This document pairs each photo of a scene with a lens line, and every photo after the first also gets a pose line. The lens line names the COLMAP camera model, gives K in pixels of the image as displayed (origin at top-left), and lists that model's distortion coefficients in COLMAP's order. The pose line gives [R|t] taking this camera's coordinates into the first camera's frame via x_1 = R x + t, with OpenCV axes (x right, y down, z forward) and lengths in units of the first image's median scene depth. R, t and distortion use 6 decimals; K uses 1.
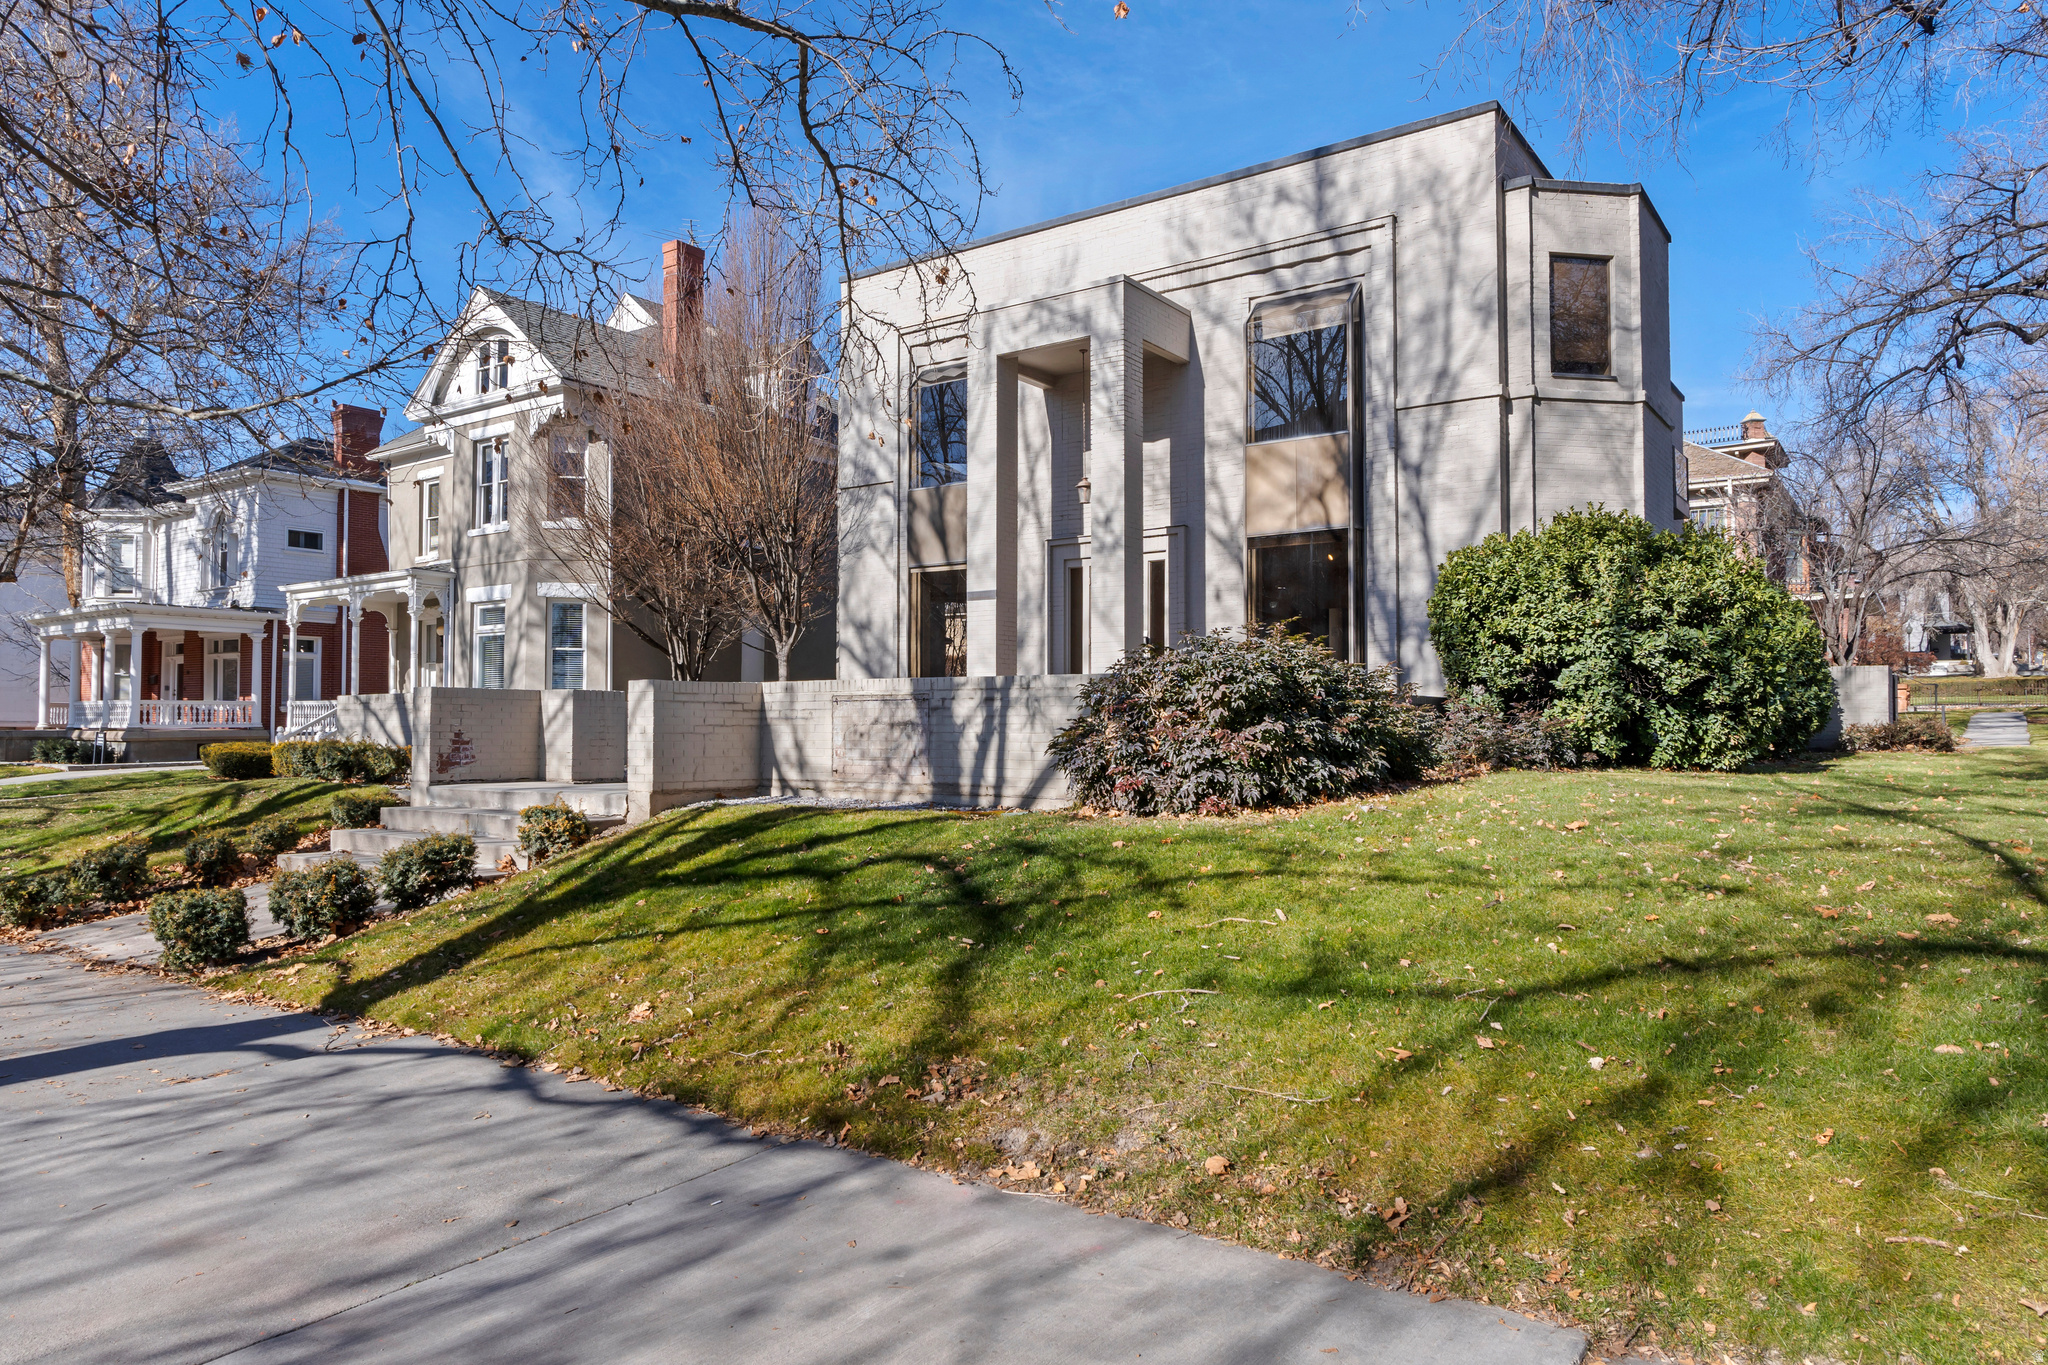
lens RADIAL K [[1314.3, 0, 1025.4], [0, 1314.3, 686.8], [0, 0, 1]] dist [-0.001823, 0.000002]
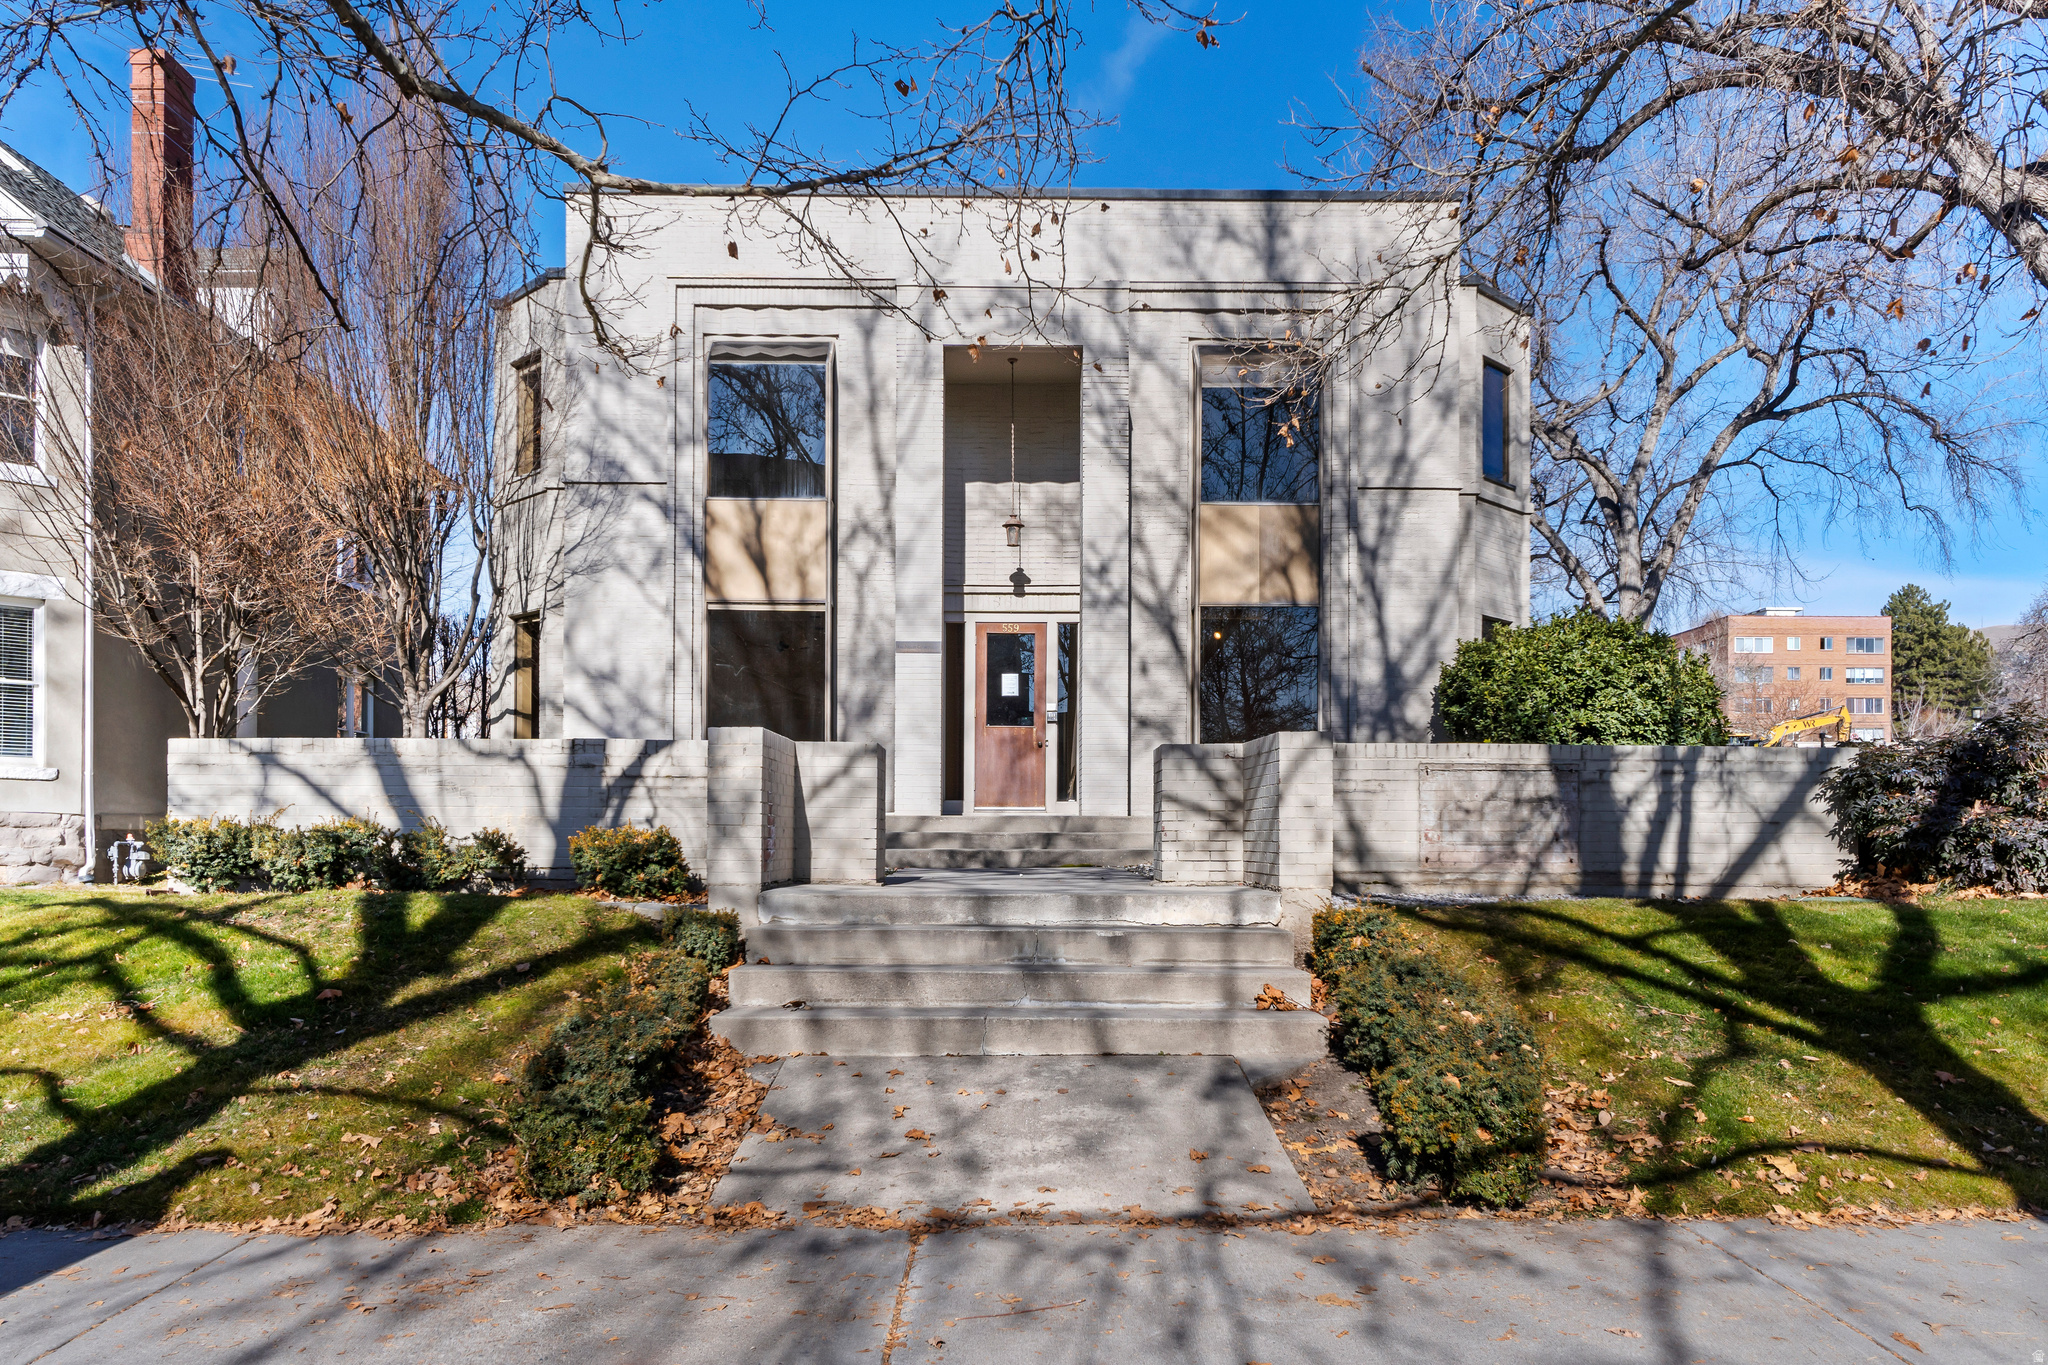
lens RADIAL K [[1437.8, 0, 1027.9], [0, 1437.8, 829.1], [0, 0, 1]] dist [0.003054, 0.002577]
pose [[0.815057, 0.006063, 0.579349, -0.511539], [-0.023857, 0.999448, 0.023103, 0.019578], [-0.578889, -0.032652, 0.814752, 0.267578]]
